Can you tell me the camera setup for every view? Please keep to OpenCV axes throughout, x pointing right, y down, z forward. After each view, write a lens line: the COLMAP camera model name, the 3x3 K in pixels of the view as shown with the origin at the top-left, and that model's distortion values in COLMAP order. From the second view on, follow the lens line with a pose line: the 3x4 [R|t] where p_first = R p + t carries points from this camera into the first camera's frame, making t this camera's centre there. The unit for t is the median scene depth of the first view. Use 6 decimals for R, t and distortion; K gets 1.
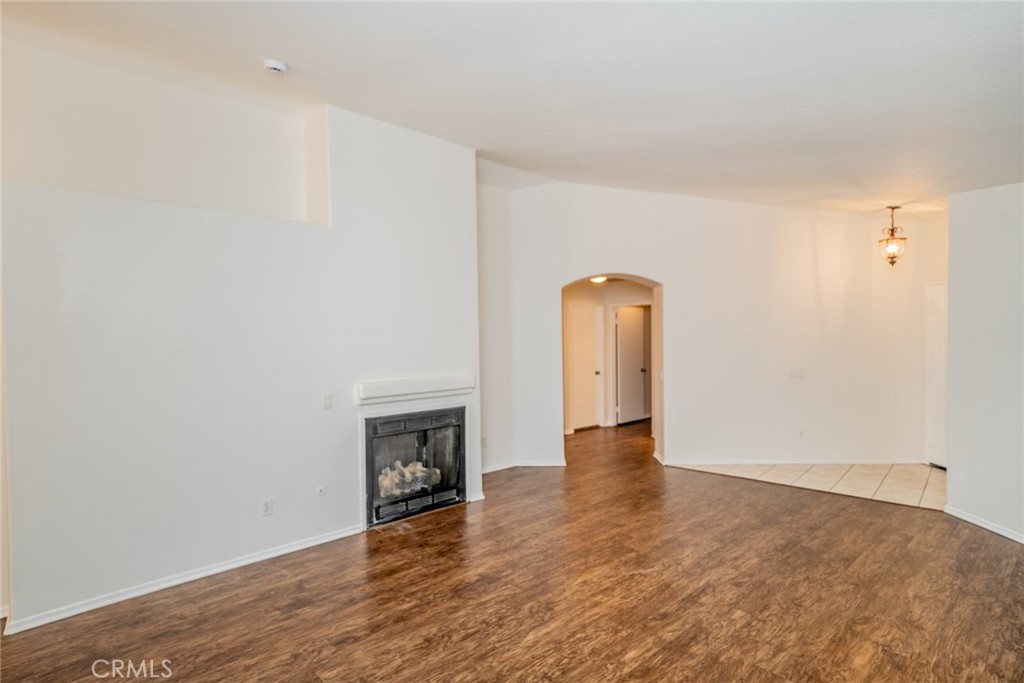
lens RADIAL K [[516.4, 0, 507.0], [0, 516.4, 344.3], [0, 0, 1]] dist [0.012703, 0.004220]
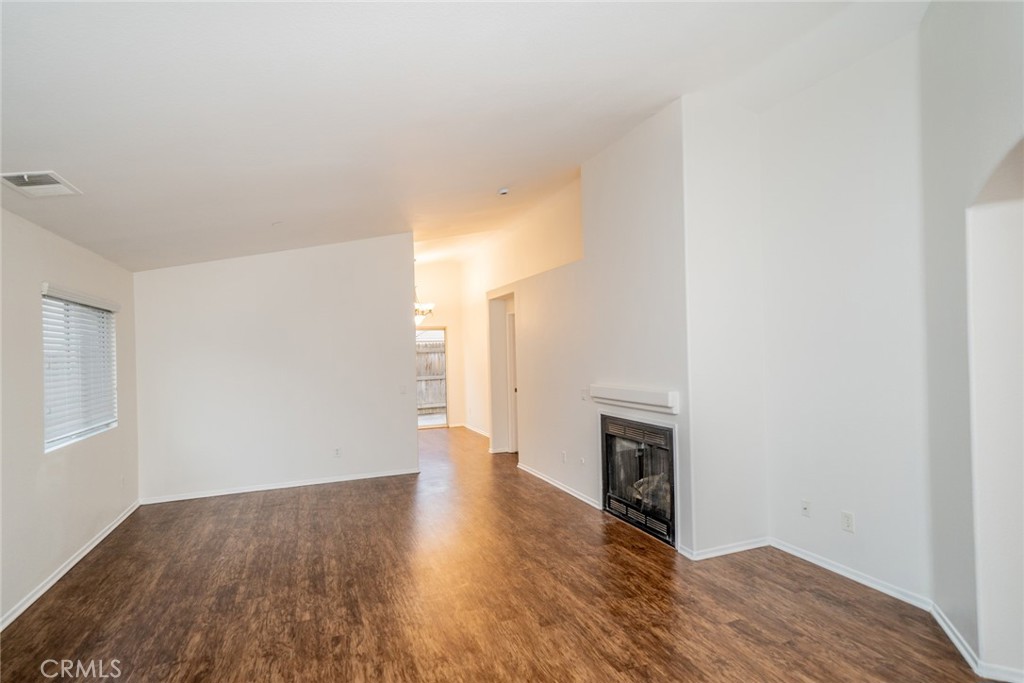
lens RADIAL K [[516.4, 0, 506.6], [0, 516.4, 343.3], [0, 0, 1]] dist [0.012703, 0.004220]
pose [[-0.353172, 0.011108, -0.935492, 1.246339], [0.017565, 0.999832, 0.005241, -0.037112], [0.935393, -0.014581, -0.353308, 1.708068]]
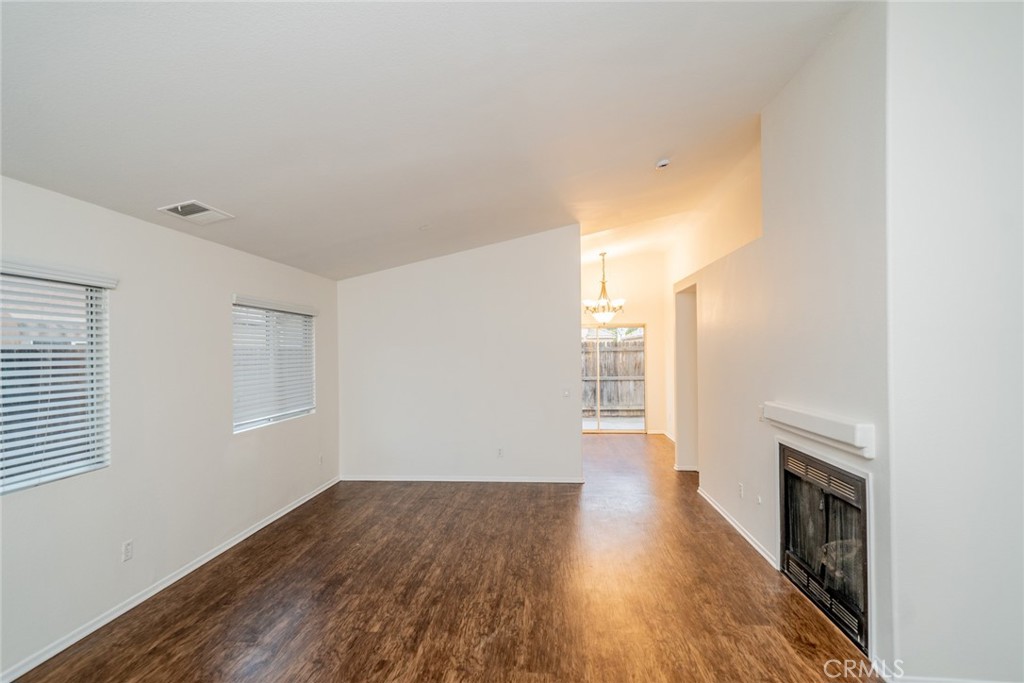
lens RADIAL K [[516.4, 0, 506.0], [0, 516.4, 346.0], [0, 0, 1]] dist [0.012703, 0.004220]
pose [[-0.738406, 0.018207, -0.674111, 0.910960], [0.013740, 0.999834, 0.011954, -0.050799], [0.674217, -0.000435, -0.738534, 1.876303]]
